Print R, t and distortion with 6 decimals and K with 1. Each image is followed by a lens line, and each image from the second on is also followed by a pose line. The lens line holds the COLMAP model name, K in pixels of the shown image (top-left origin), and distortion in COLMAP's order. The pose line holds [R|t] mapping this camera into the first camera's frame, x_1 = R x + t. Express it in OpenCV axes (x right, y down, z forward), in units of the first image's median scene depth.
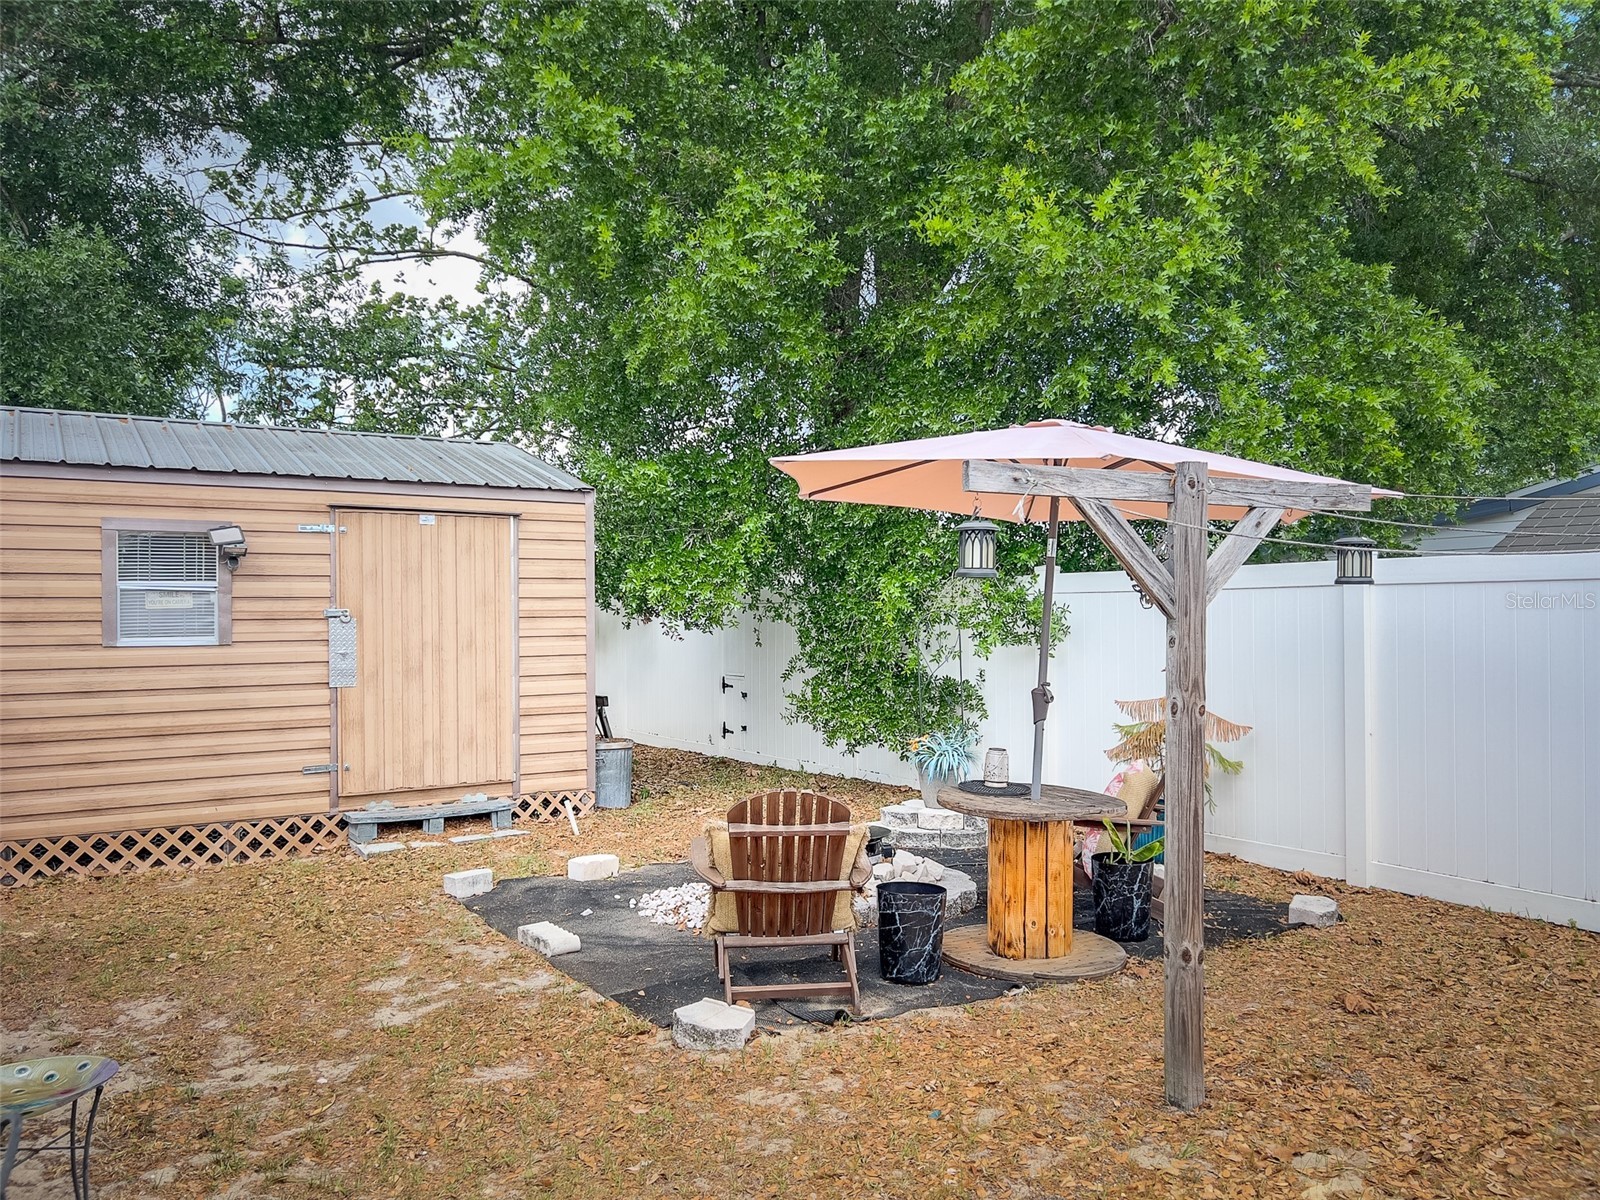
lens RADIAL K [[1221.3, 0, 800.1], [0, 1221.3, 602.2], [0, 0, 1]] dist [-0.080035, -0.002090]
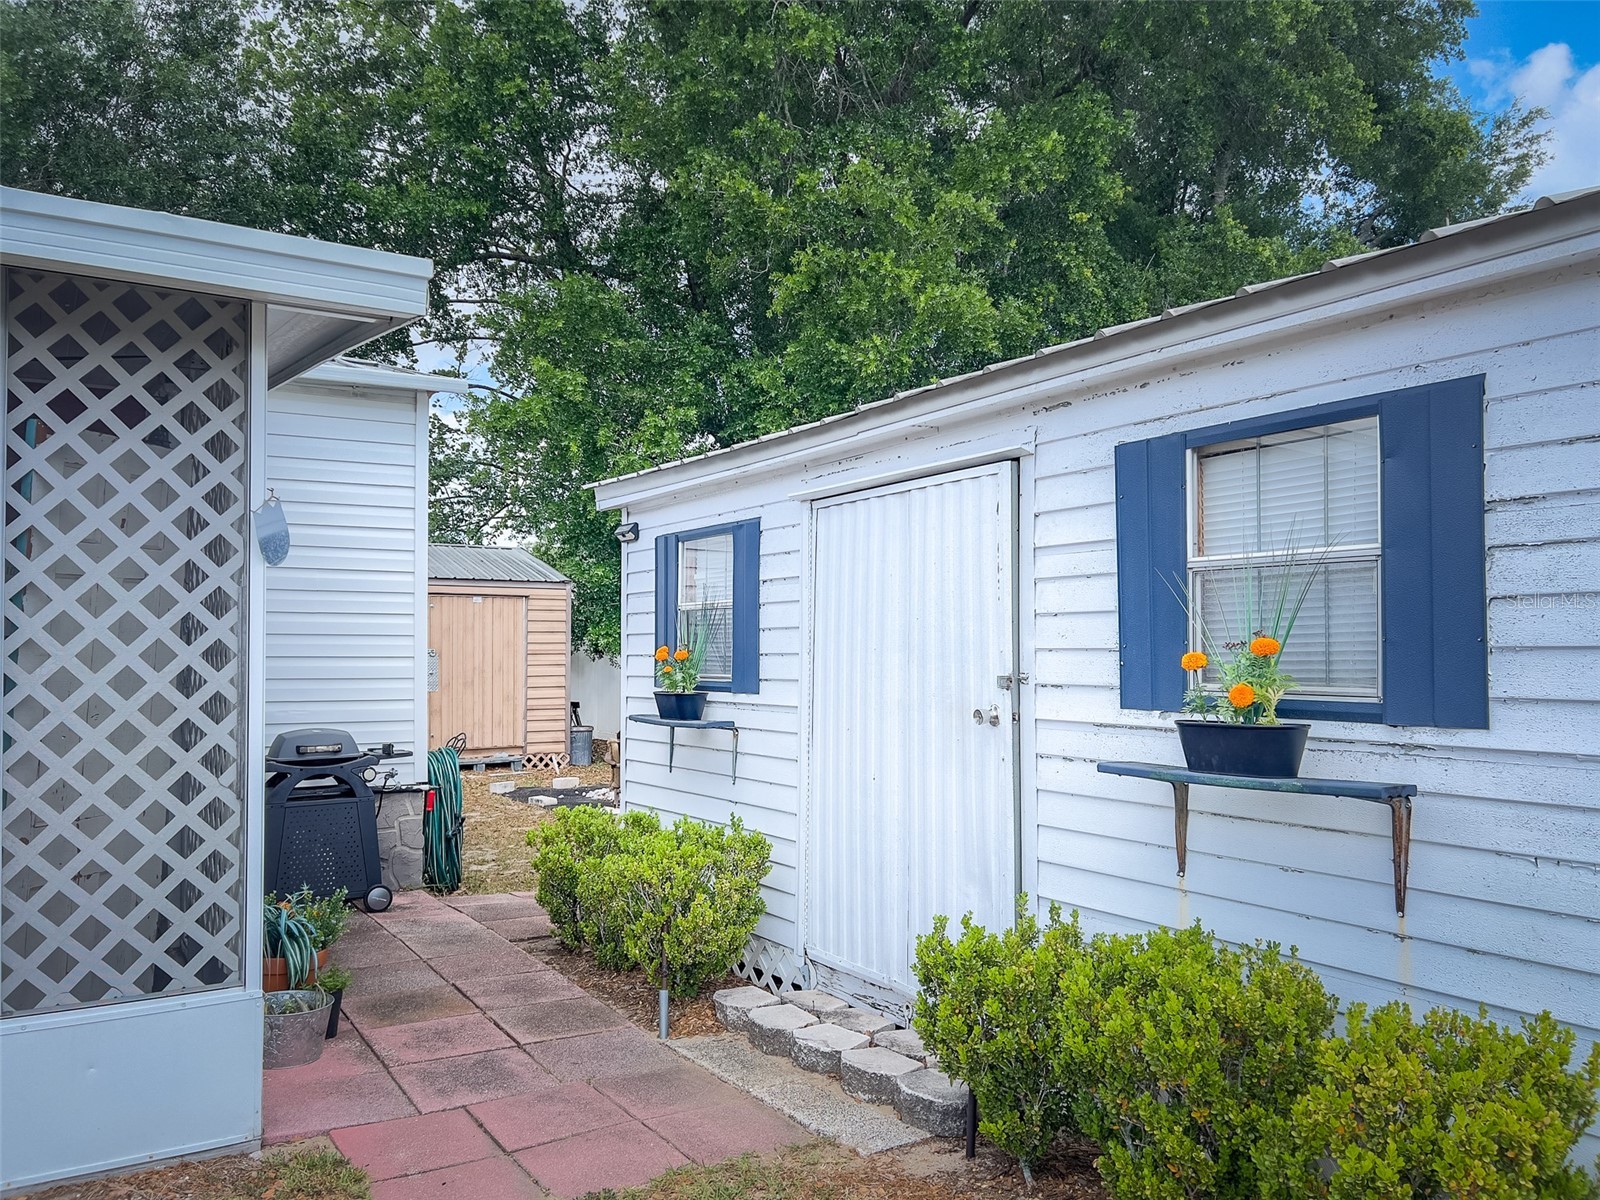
lens RADIAL K [[1221.3, 0, 799.8], [0, 1221.3, 605.7], [0, 0, 1]] dist [-0.080035, -0.002090]
pose [[0.999964, 0.007352, 0.004299, 0.159218], [-0.007251, 0.999710, -0.022974, -0.020443], [-0.004467, 0.022942, 0.999727, -0.781839]]
